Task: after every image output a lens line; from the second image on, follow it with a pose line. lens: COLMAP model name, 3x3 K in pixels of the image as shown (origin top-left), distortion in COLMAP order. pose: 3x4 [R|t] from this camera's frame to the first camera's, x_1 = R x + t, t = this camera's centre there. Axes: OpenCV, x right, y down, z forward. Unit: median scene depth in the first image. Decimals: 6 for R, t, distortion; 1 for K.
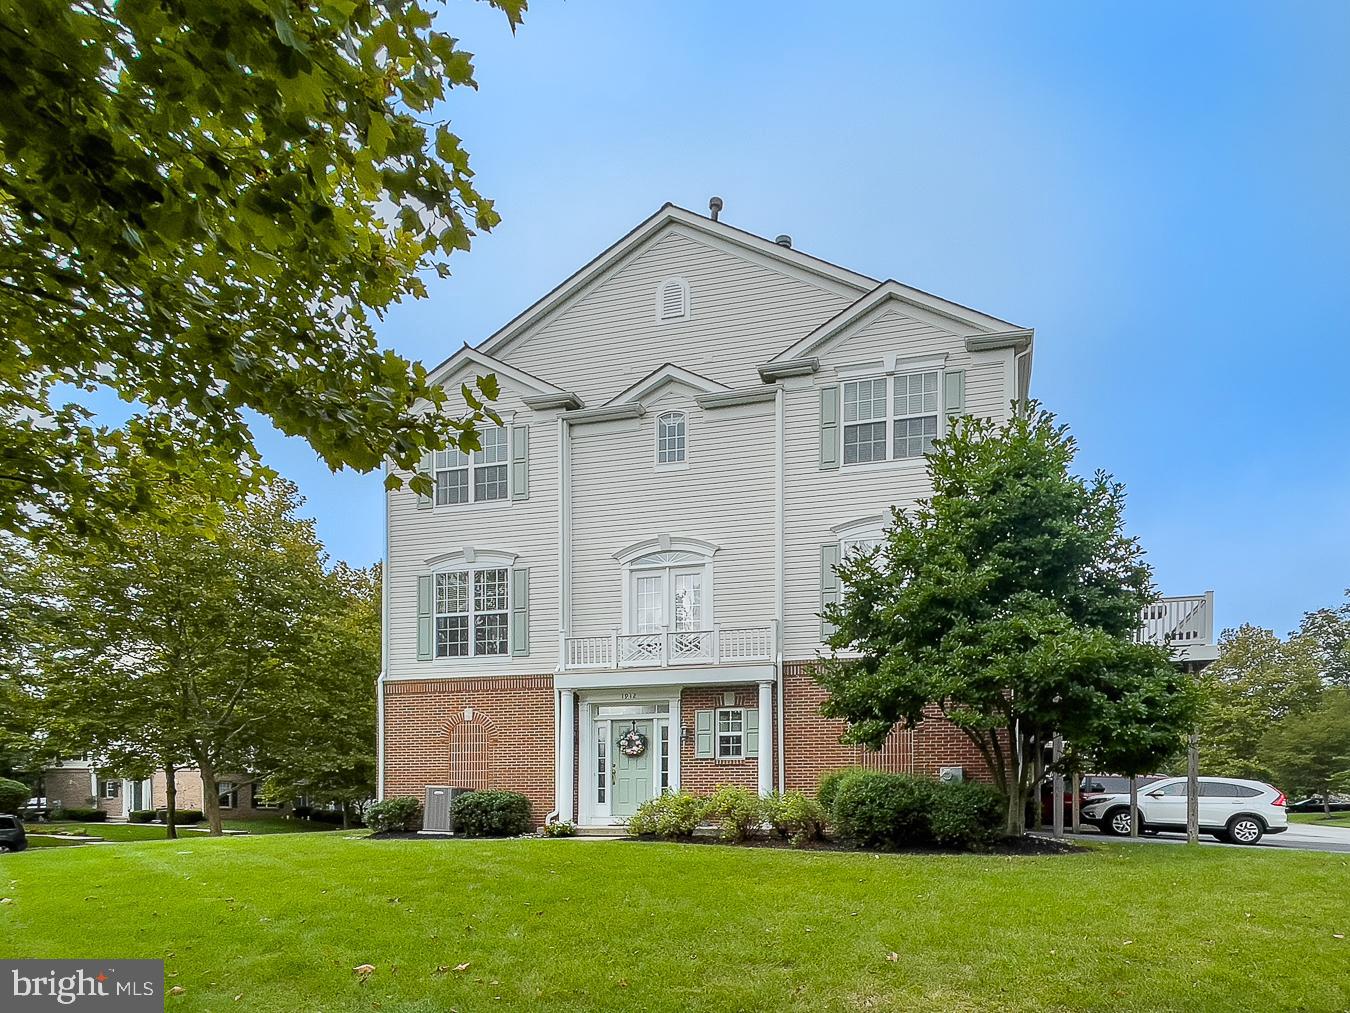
lens RADIAL K [[574.1, 0, 656.4], [0, 574.1, 688.0], [0, 0, 1]] dist [-0.003800, -0.000451]
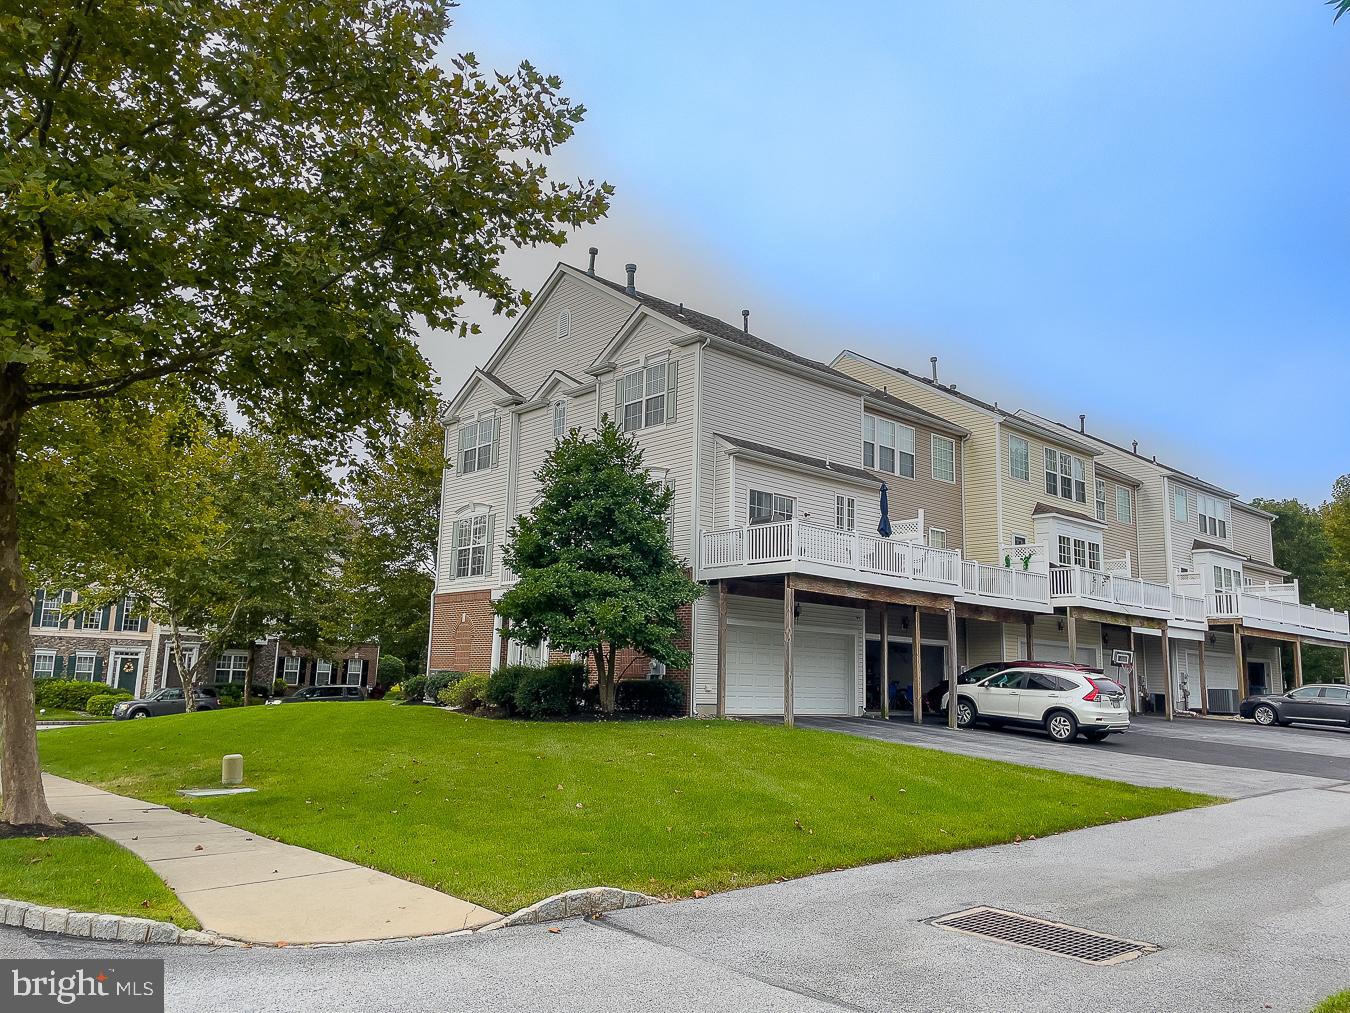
lens RADIAL K [[1018.9, 0, 686.5], [0, 1018.9, 494.5], [0, 0, 1]] dist [0.052354, -0.007901]
pose [[0.784114, -0.051822, -0.618450, 1.793627], [-0.047096, 0.988666, -0.142555, 0.085254], [0.618828, 0.140906, 0.772786, -0.703204]]
